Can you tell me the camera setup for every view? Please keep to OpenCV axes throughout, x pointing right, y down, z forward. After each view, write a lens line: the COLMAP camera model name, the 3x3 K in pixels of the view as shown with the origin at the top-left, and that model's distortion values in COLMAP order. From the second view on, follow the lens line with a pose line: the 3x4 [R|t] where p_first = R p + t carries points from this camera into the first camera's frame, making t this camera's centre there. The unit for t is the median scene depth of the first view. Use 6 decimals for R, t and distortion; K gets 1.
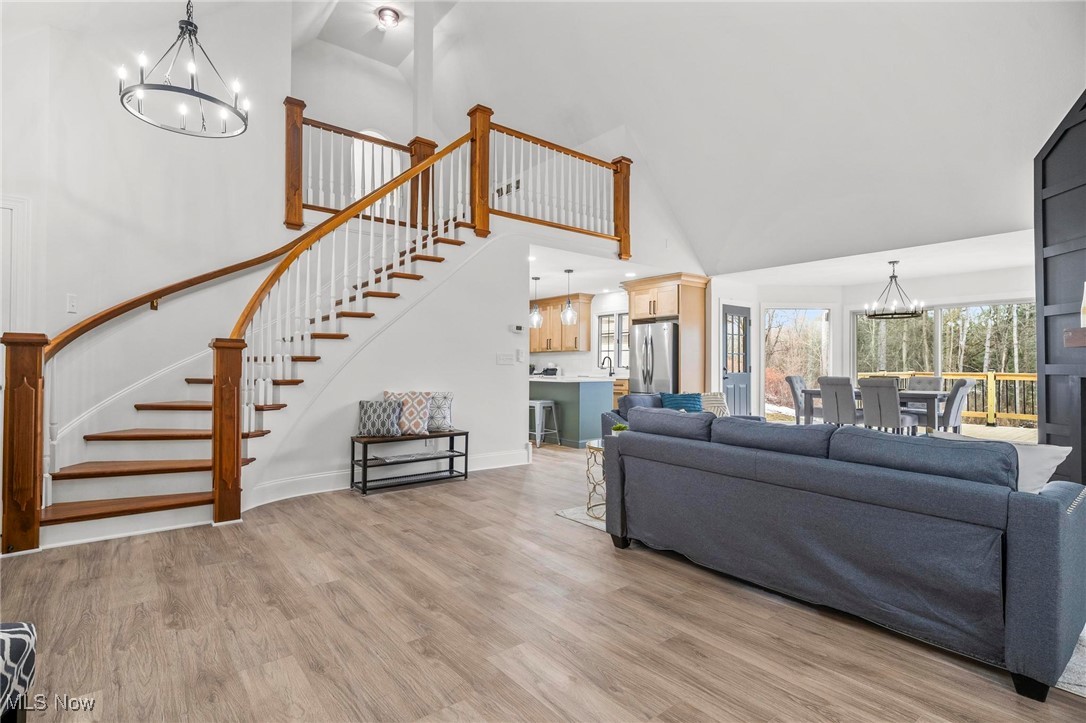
lens RADIAL K [[536.1, 0, 537.8], [0, 536.1, 358.2], [0, 0, 1]] dist [-0.003232, 0.000459]
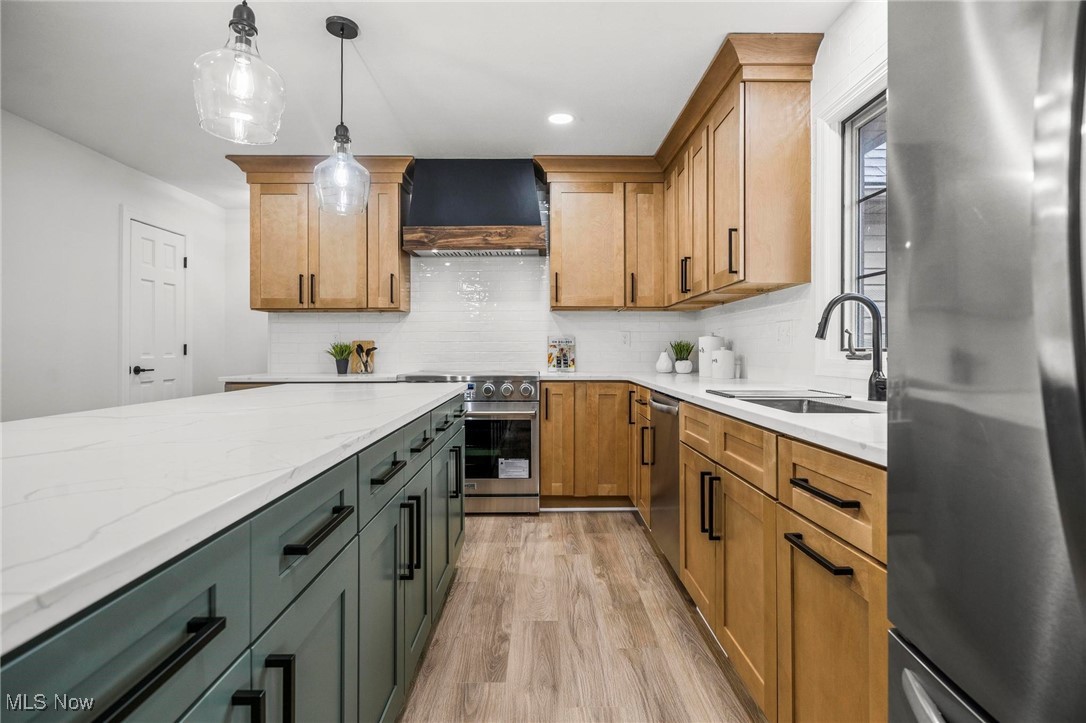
lens RADIAL K [[536.1, 0, 552.1], [0, 536.1, 344.6], [0, 0, 1]] dist [-0.003232, 0.000459]
pose [[0.796925, -0.010377, -0.603989, 0.316686], [0.013296, 0.999912, 0.000364, 0.026987], [0.603932, -0.008320, 0.796993, 1.565857]]
